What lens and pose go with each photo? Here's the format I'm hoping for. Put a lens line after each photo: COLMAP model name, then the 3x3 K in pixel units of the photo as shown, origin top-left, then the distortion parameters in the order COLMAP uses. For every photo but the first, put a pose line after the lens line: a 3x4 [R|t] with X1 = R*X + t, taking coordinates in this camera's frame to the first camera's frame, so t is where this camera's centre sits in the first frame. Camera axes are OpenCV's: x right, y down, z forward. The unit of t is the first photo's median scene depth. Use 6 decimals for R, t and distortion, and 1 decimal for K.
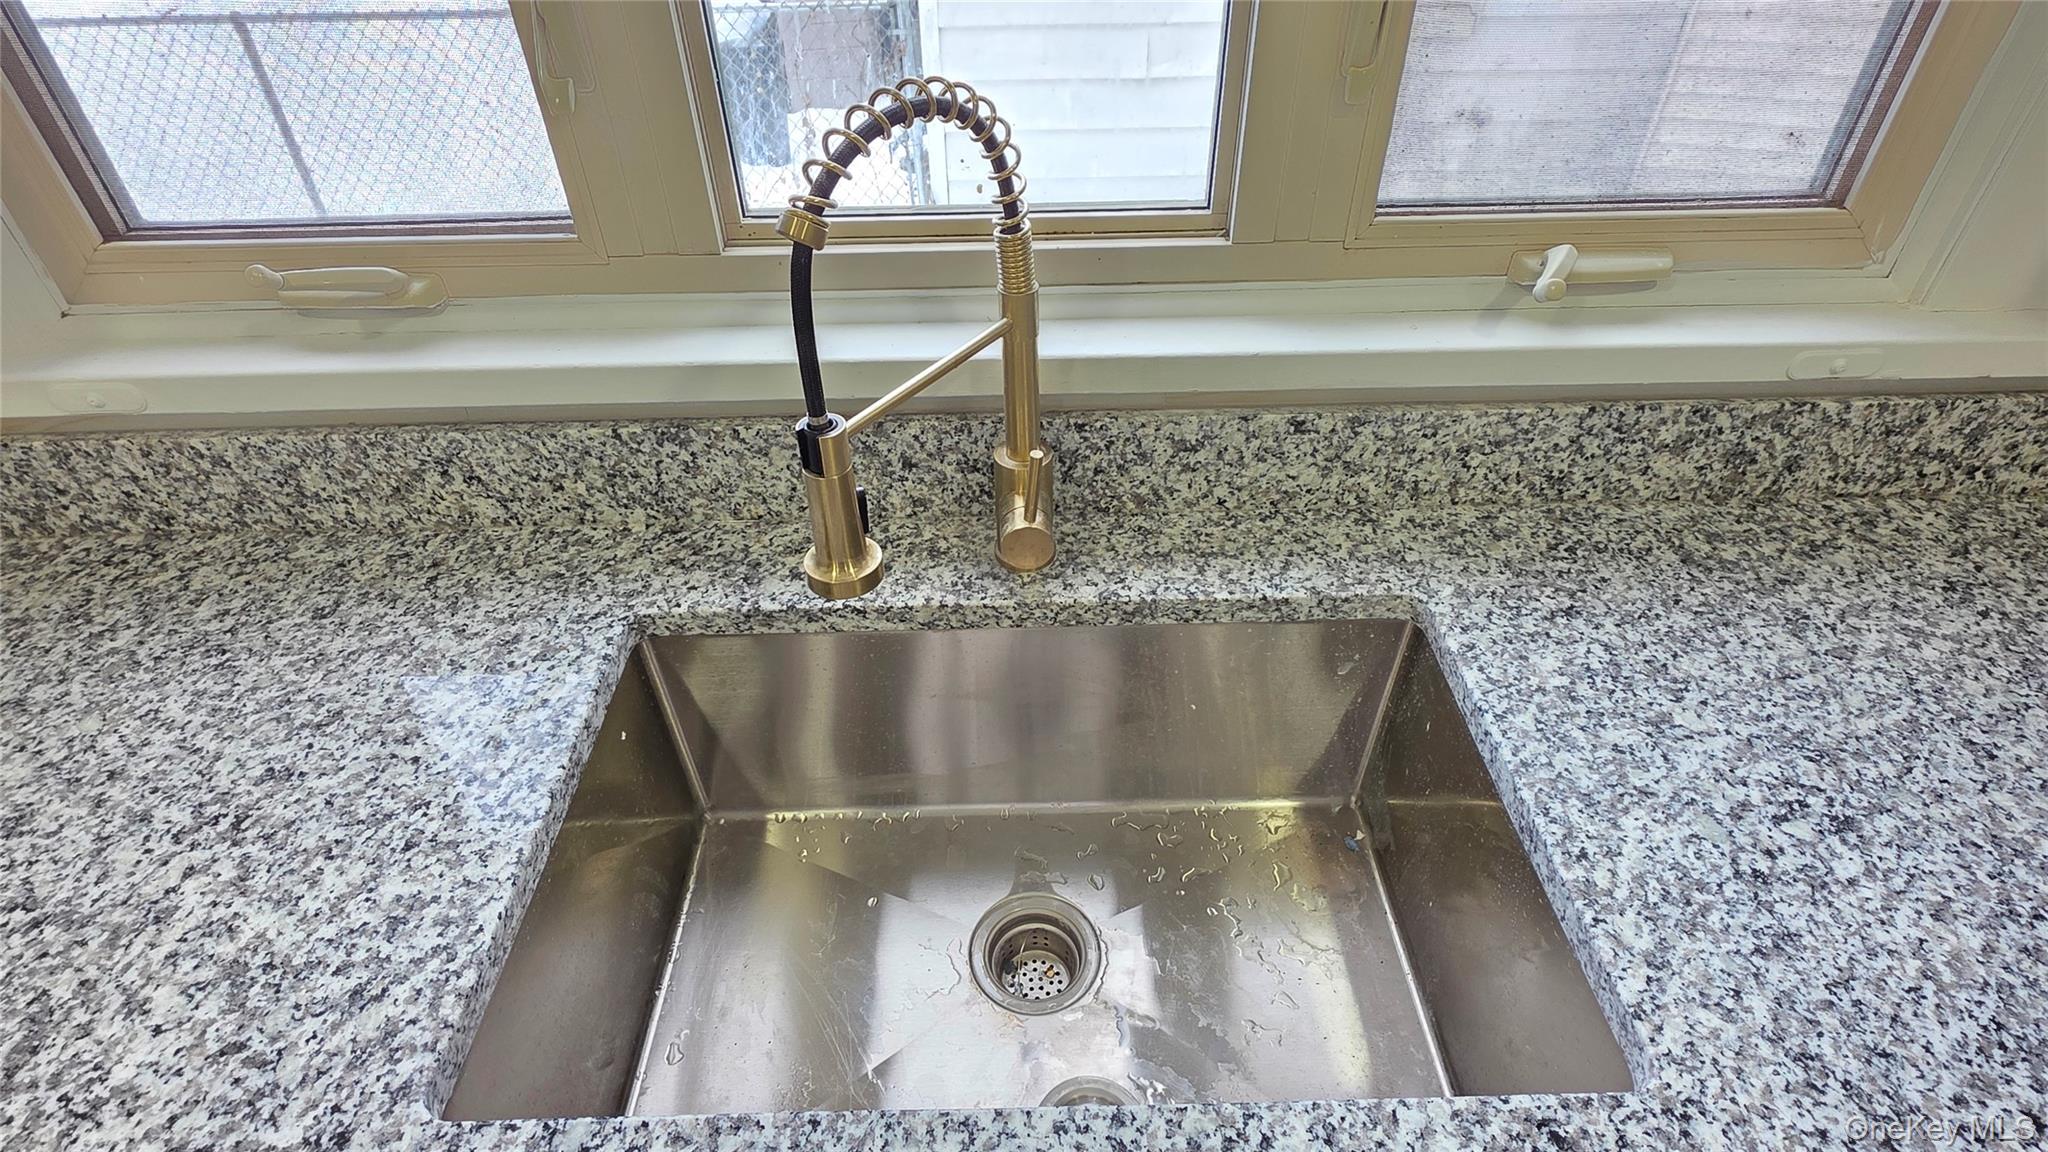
lens RADIAL K [[1031.2, 0, 1021.5], [0, 1031.2, 571.1], [0, 0, 1]] dist [0.001663, 0.000691]
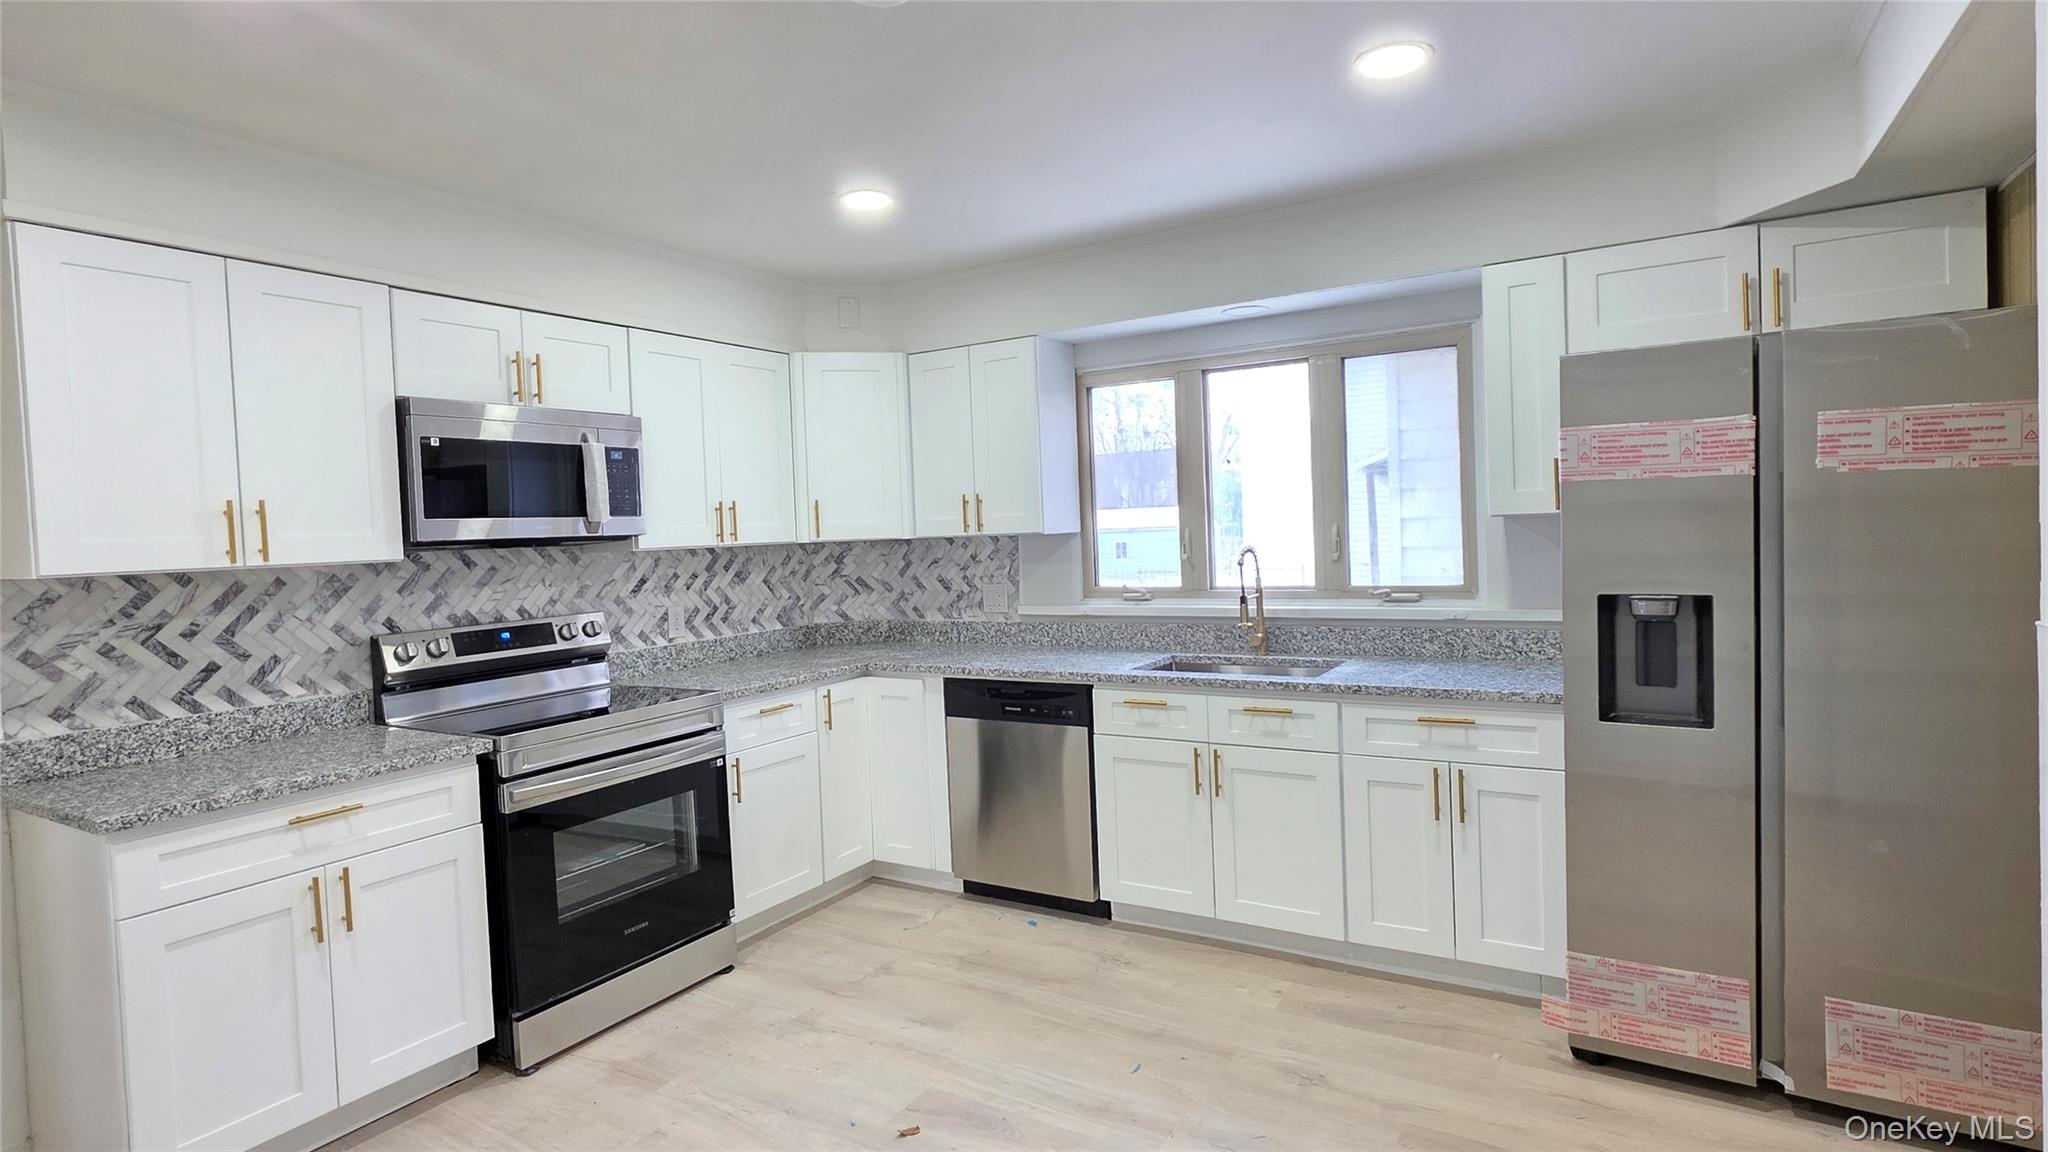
lens RADIAL K [[1031.2, 0, 1026.6], [0, 1031.2, 569.1], [0, 0, 1]] dist [0.001663, 0.000691]
pose [[0.848262, 0.001206, -0.529576, 1.667848], [-0.309959, 0.811948, -0.494637, 2.442795], [0.429391, 0.583728, 0.689118, -2.959196]]
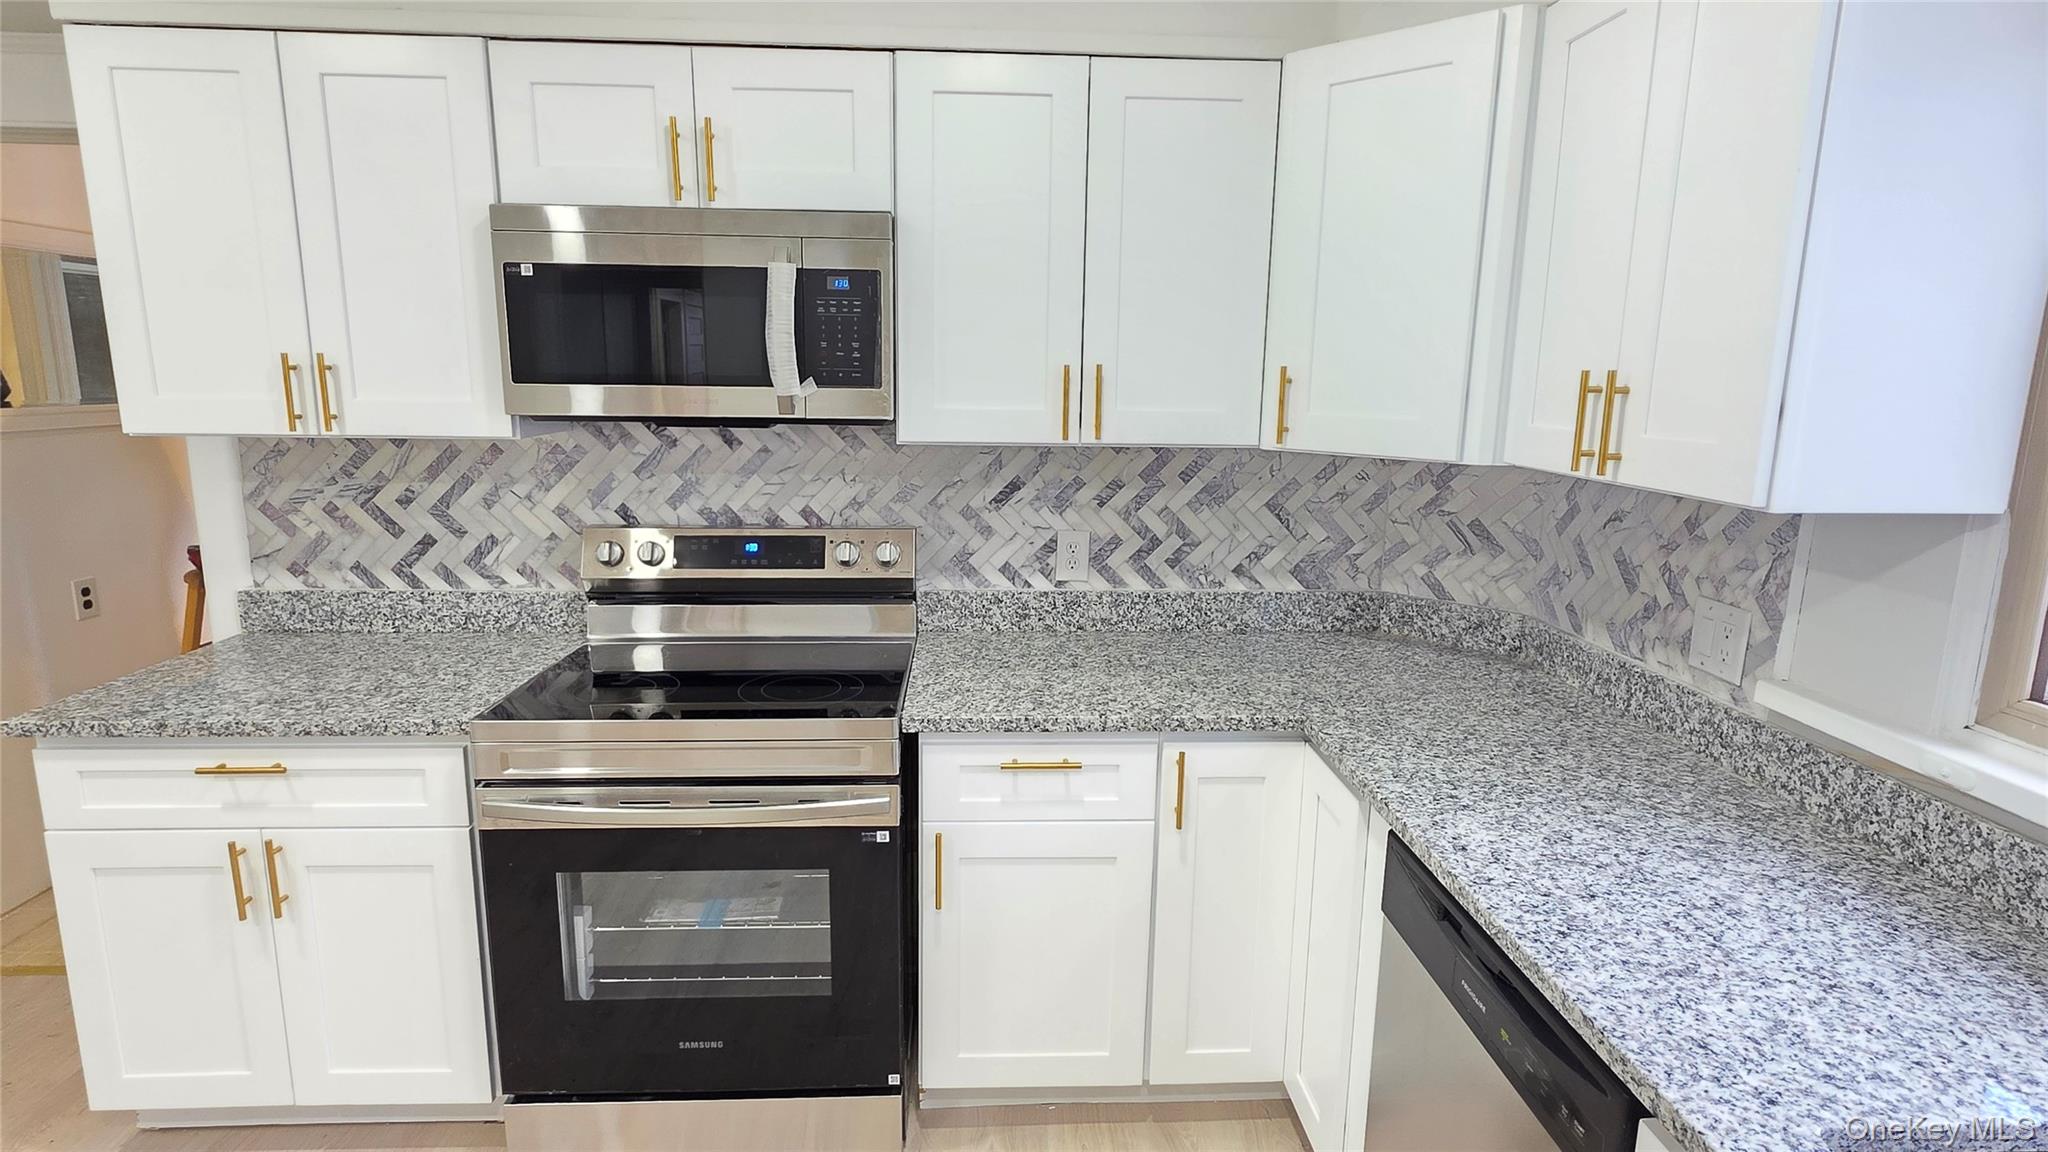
lens RADIAL K [[1031.2, 0, 1022.7], [0, 1031.2, 563.5], [0, 0, 1]] dist [0.001663, 0.000691]
pose [[0.034792, 0.199146, -0.979352, 0.559840], [-0.638284, 0.758476, 0.131557, 0.297259], [0.769014, 0.620528, 0.153501, -0.546407]]
